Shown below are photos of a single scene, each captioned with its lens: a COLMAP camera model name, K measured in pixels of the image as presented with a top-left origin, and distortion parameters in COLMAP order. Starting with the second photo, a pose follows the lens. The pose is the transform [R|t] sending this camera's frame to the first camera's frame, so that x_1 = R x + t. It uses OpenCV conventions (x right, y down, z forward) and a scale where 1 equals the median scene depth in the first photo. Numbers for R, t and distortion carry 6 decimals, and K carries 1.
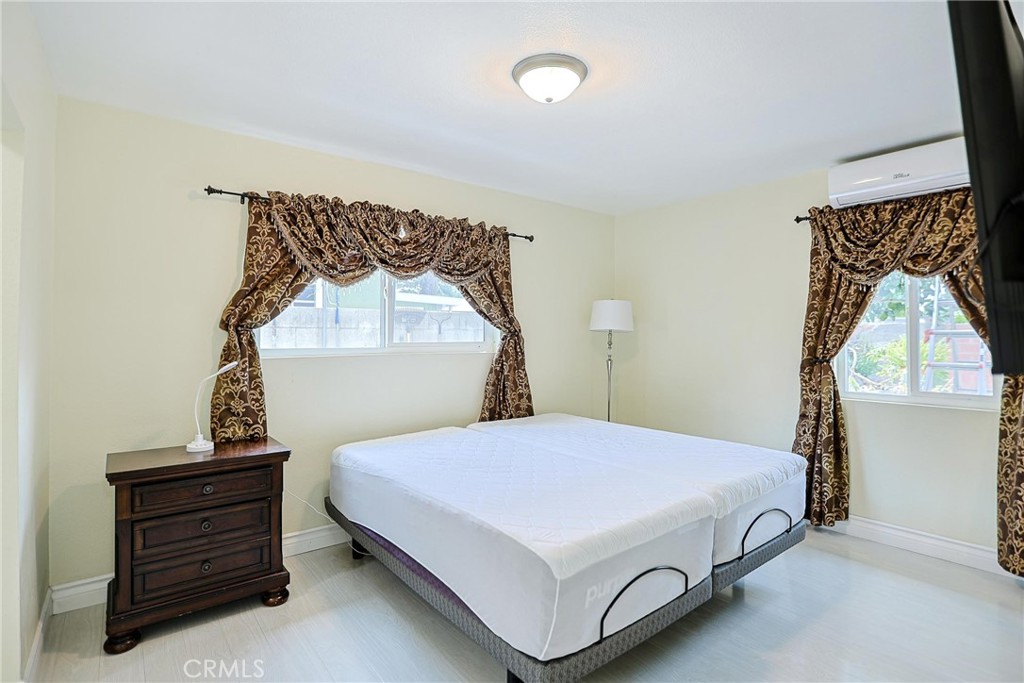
lens RADIAL K [[509.1, 0, 508.8], [0, 509.1, 317.6], [0, 0, 1]] dist [-0.000610, 0.000364]
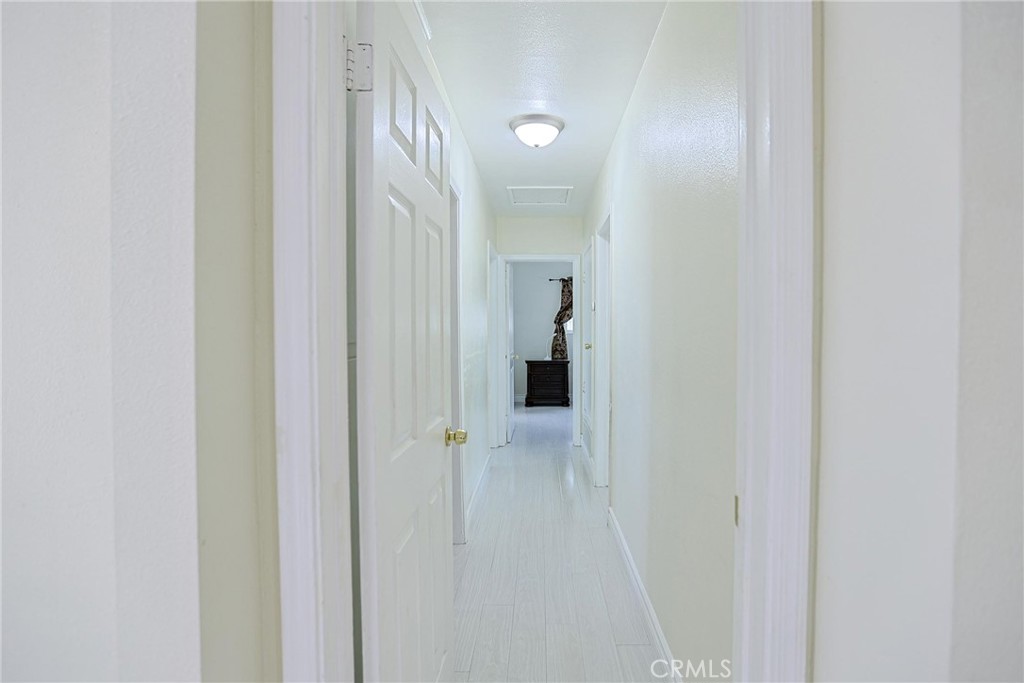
lens RADIAL K [[504.8, 0, 511.8], [0, 504.8, 339.7], [0, 0, 1]] dist [-0.048591, 0.020196]
pose [[0.759868, 0.019681, -0.649780, 1.265706], [0.019020, 0.998441, 0.052484, -0.047161], [0.649799, -0.052240, 0.758308, -1.542511]]
